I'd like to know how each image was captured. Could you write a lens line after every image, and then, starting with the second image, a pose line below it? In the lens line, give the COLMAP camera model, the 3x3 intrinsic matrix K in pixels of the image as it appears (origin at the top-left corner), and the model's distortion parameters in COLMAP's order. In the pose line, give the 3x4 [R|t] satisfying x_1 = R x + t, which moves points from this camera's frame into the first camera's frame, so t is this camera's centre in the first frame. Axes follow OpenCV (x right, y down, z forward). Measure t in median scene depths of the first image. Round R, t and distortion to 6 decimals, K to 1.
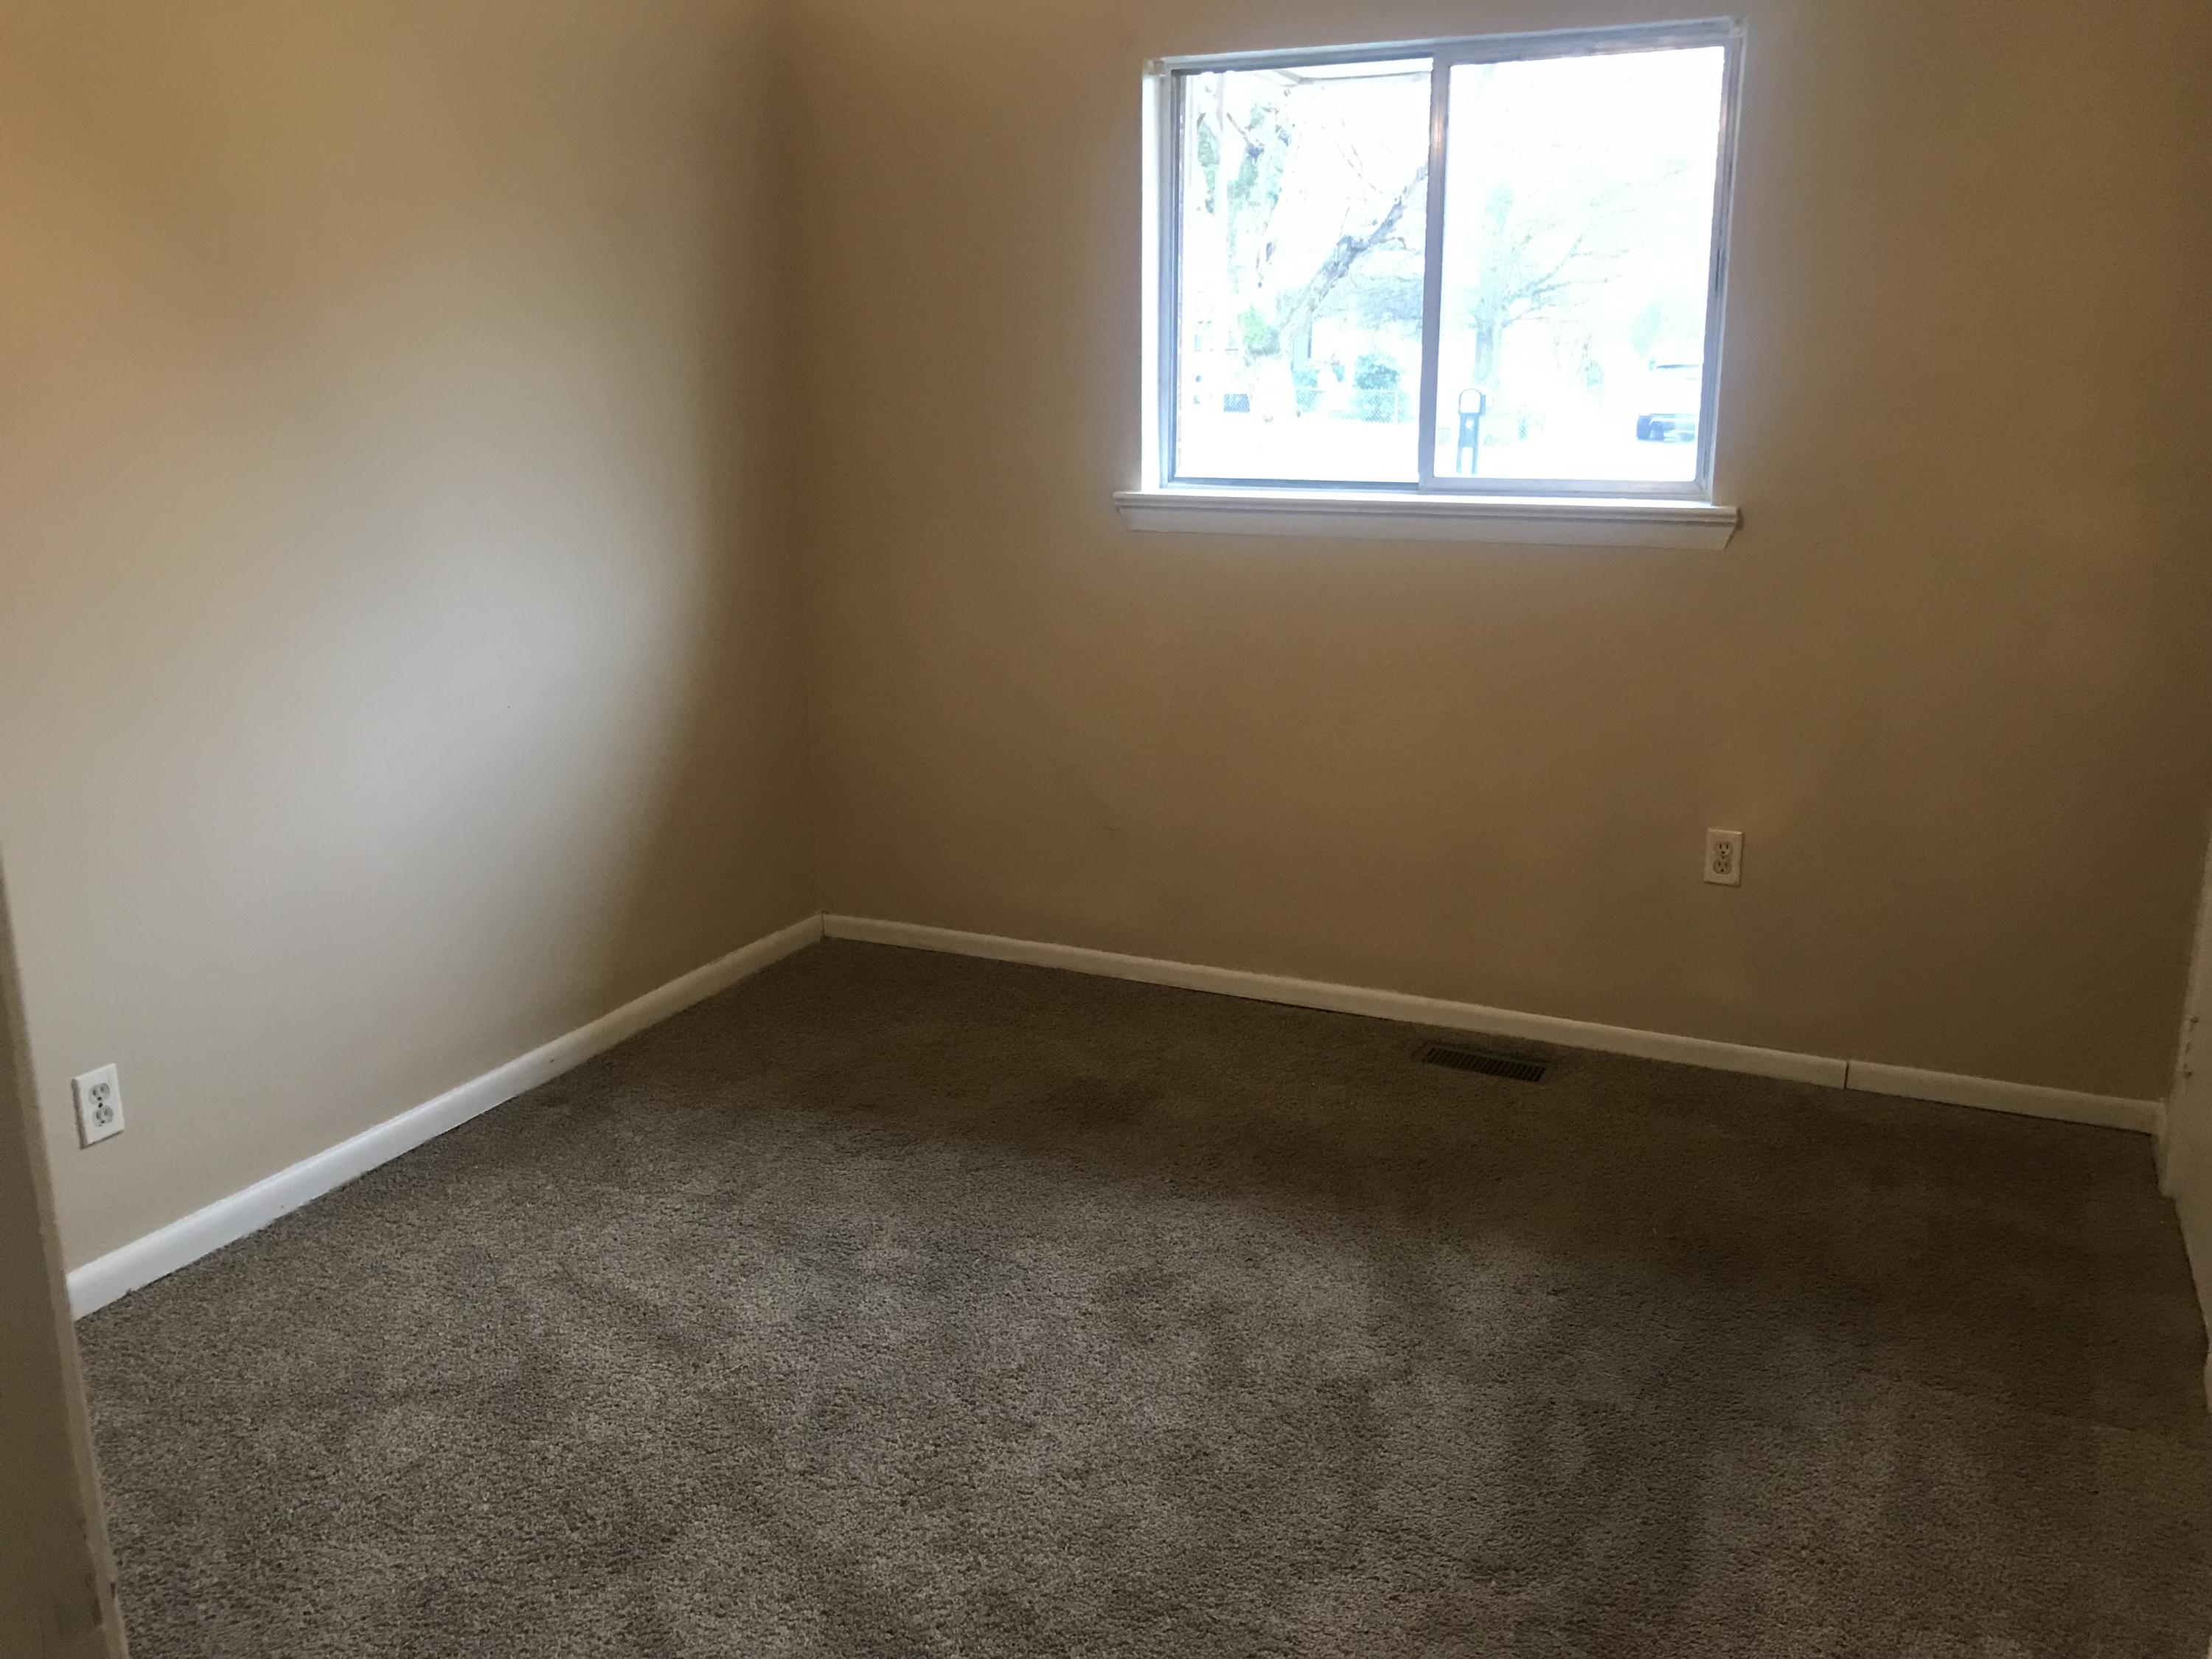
lens RADIAL K [[1811.6, 0, 1159.4], [0, 1811.6, 837.0], [0, 0, 1]] dist [0.017915, -0.014124]
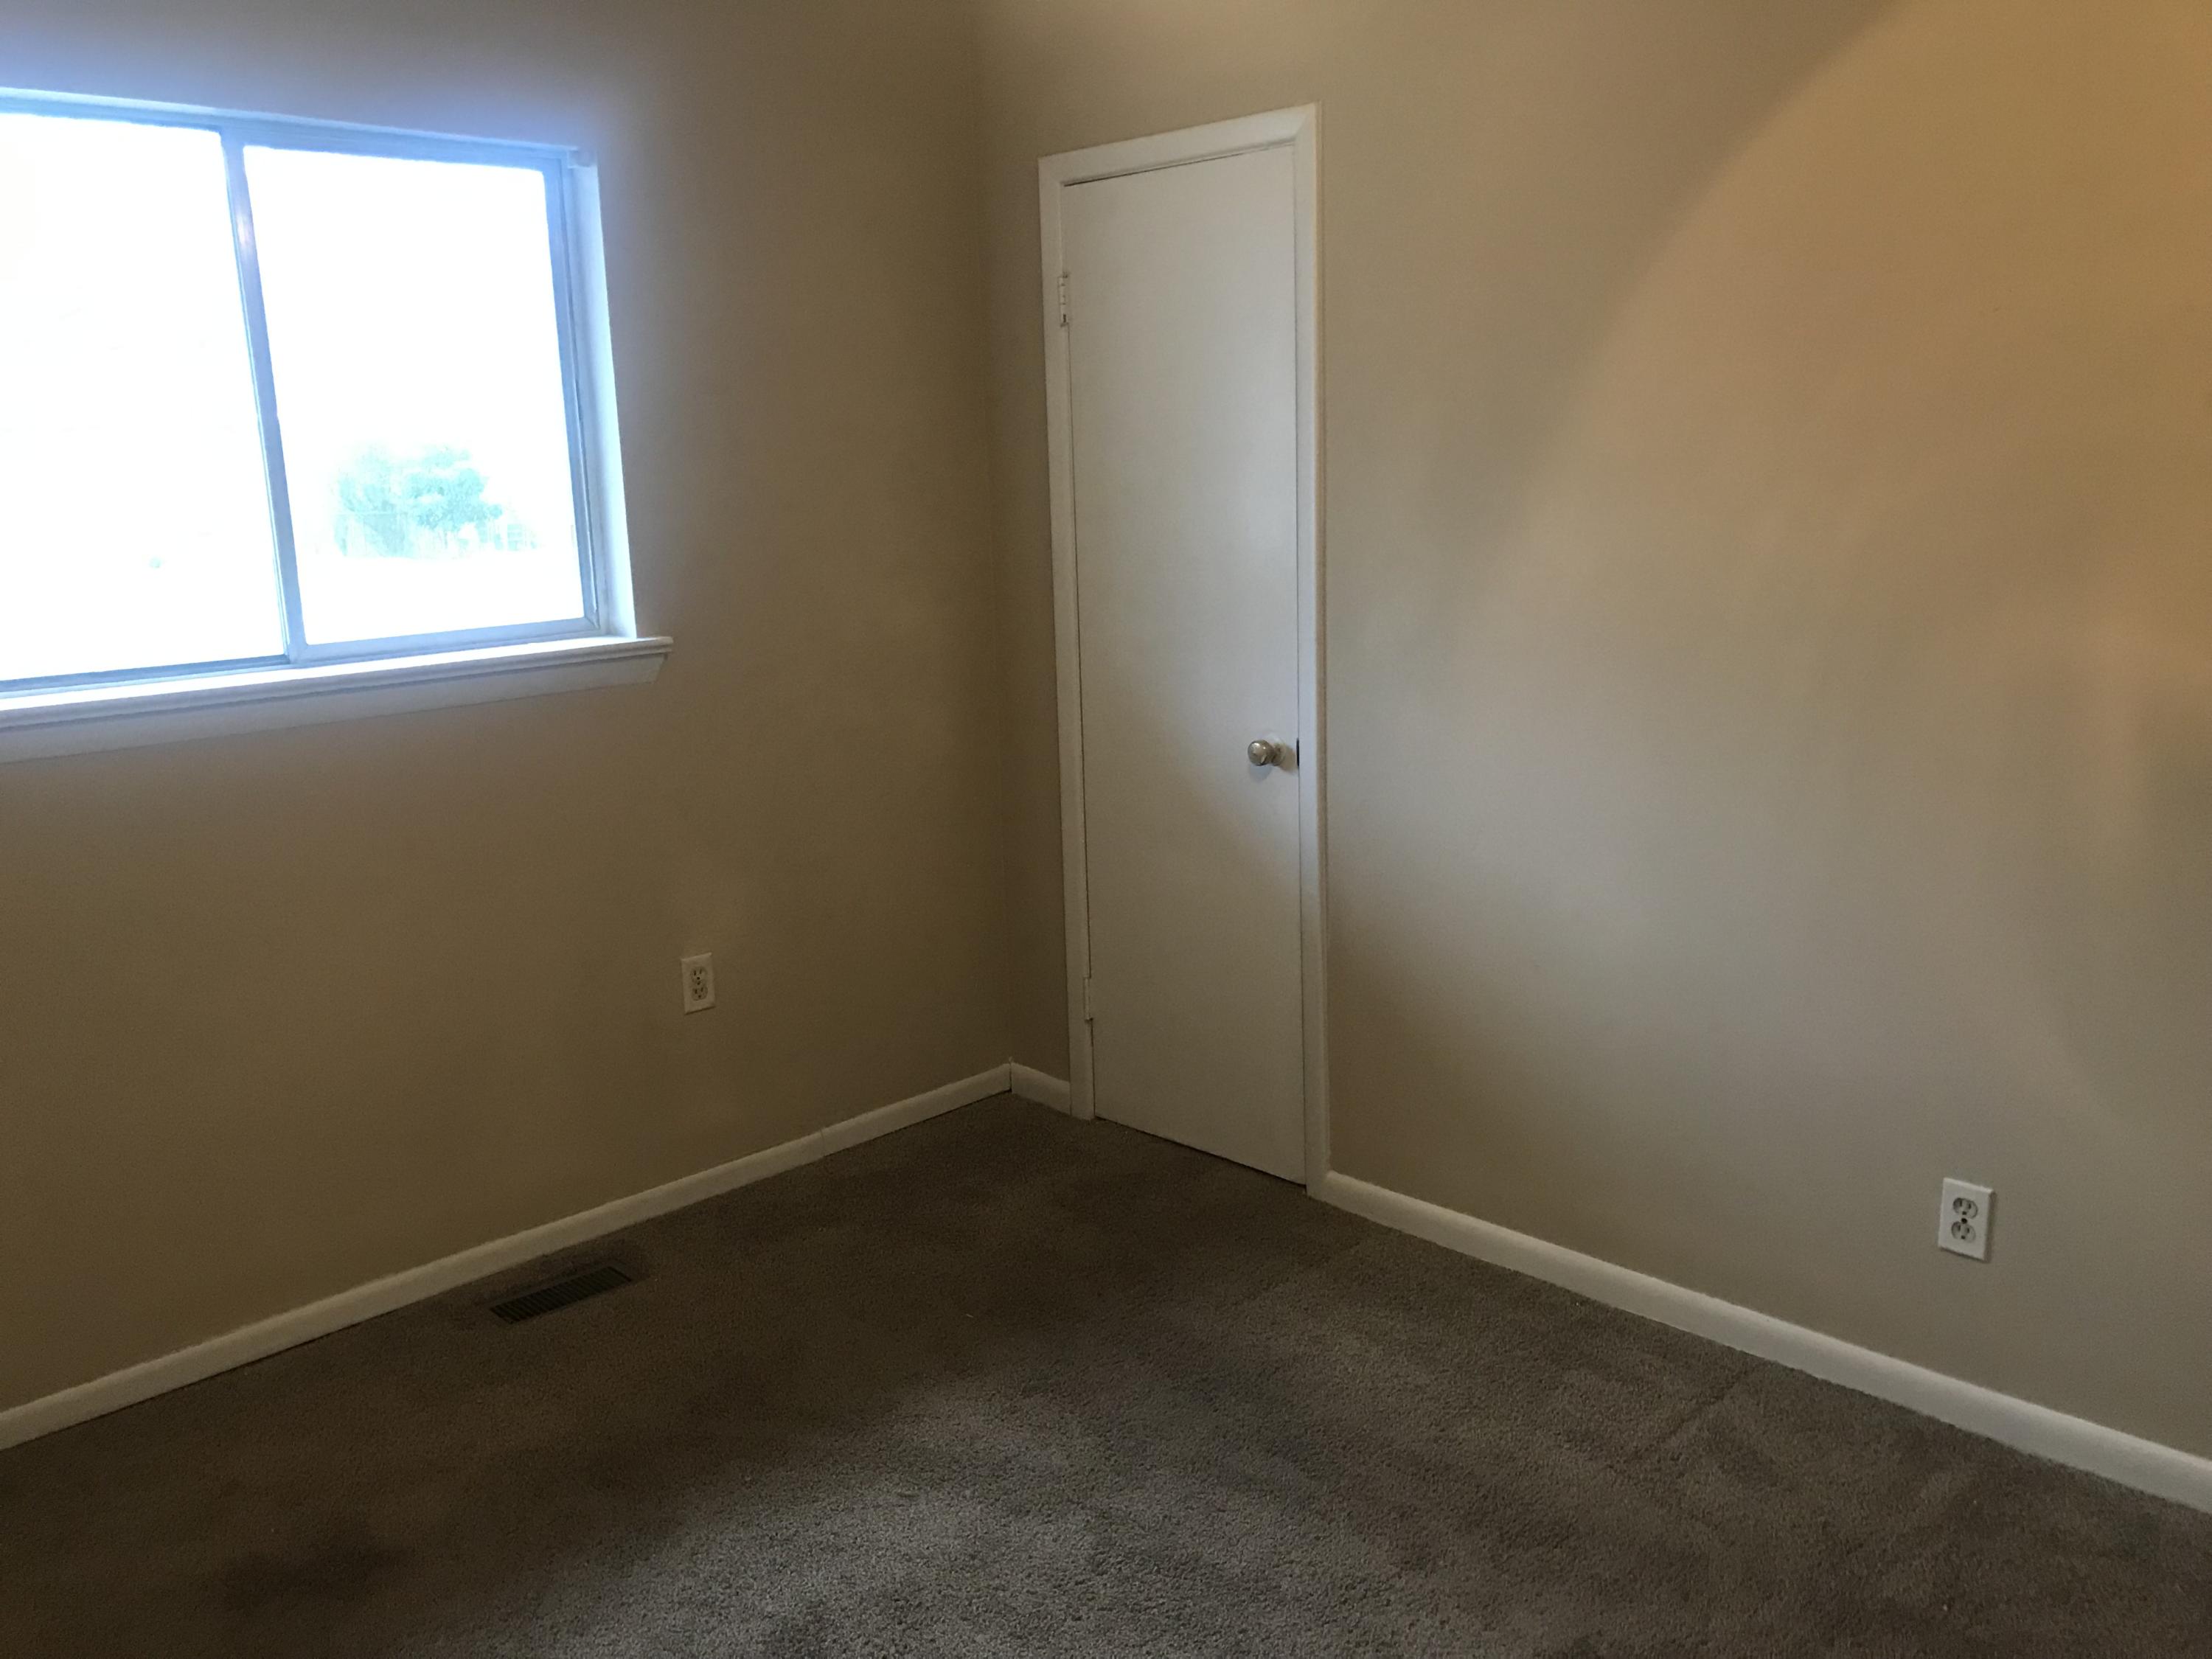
lens RADIAL K [[1811.6, 0, 1091.7], [0, 1811.6, 825.7], [0, 0, 1]] dist [0.017915, -0.014124]
pose [[0.367857, -0.201355, 0.907820, -0.499495], [0.265872, 0.958293, 0.104816, -0.119914], [-0.891063, 0.202807, 0.406049, 0.397095]]
